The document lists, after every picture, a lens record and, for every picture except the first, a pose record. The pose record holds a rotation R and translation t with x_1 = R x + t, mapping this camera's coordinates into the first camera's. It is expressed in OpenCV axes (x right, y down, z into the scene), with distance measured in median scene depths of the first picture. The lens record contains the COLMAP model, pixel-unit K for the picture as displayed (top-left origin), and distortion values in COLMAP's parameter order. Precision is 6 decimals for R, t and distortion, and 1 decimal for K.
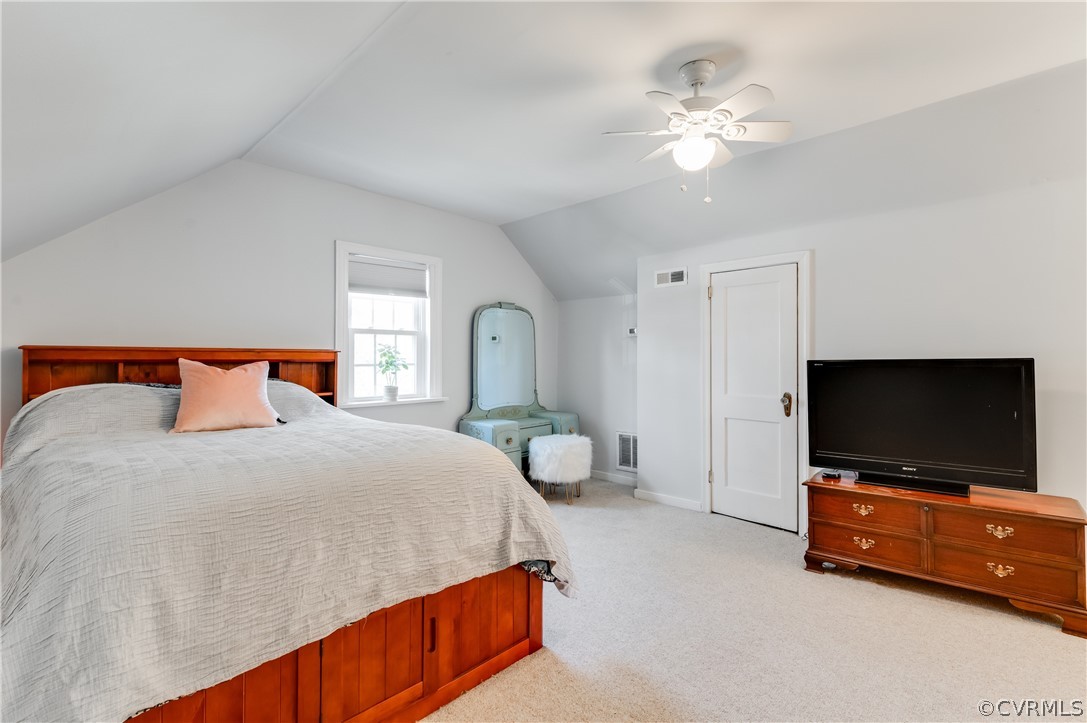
lens RADIAL K [[493.4, 0, 543.5], [0, 493.4, 358.6], [0, 0, 1]] dist [-0.000074, -0.000413]
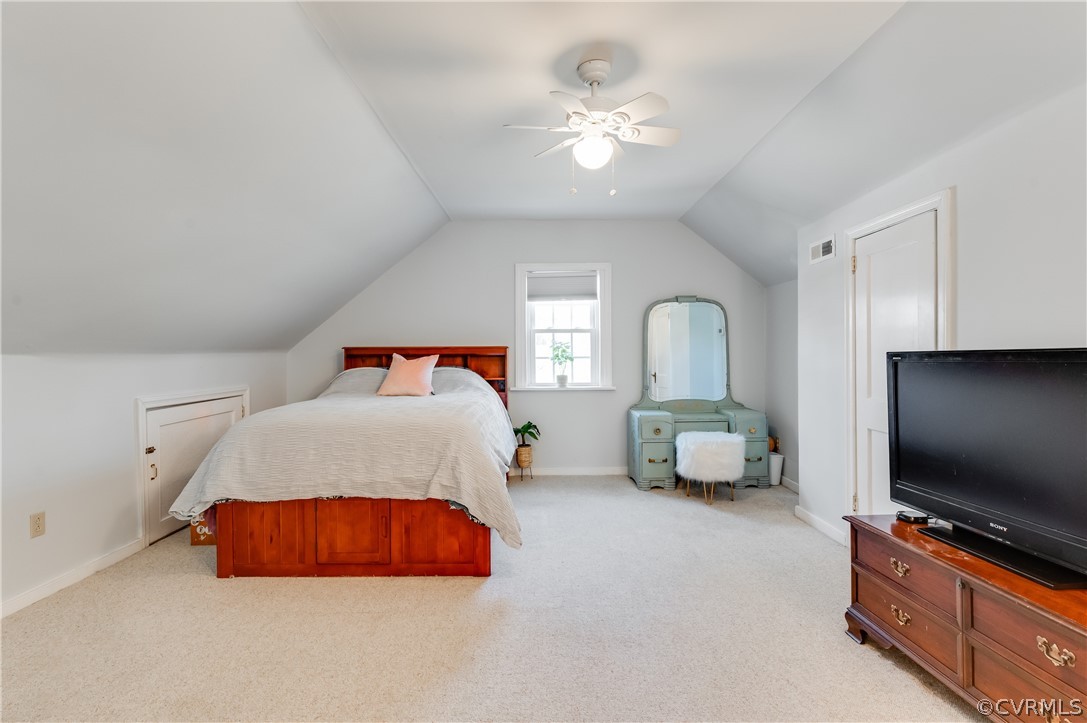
lens RADIAL K [[493.4, 0, 539.7], [0, 493.4, 358.6], [0, 0, 1]] dist [-0.000074, -0.000413]
pose [[0.698957, 0.003660, -0.715154, 0.545303], [0.005362, 0.999932, 0.010358, 0.001982], [0.715143, -0.011074, 0.698890, 0.110424]]
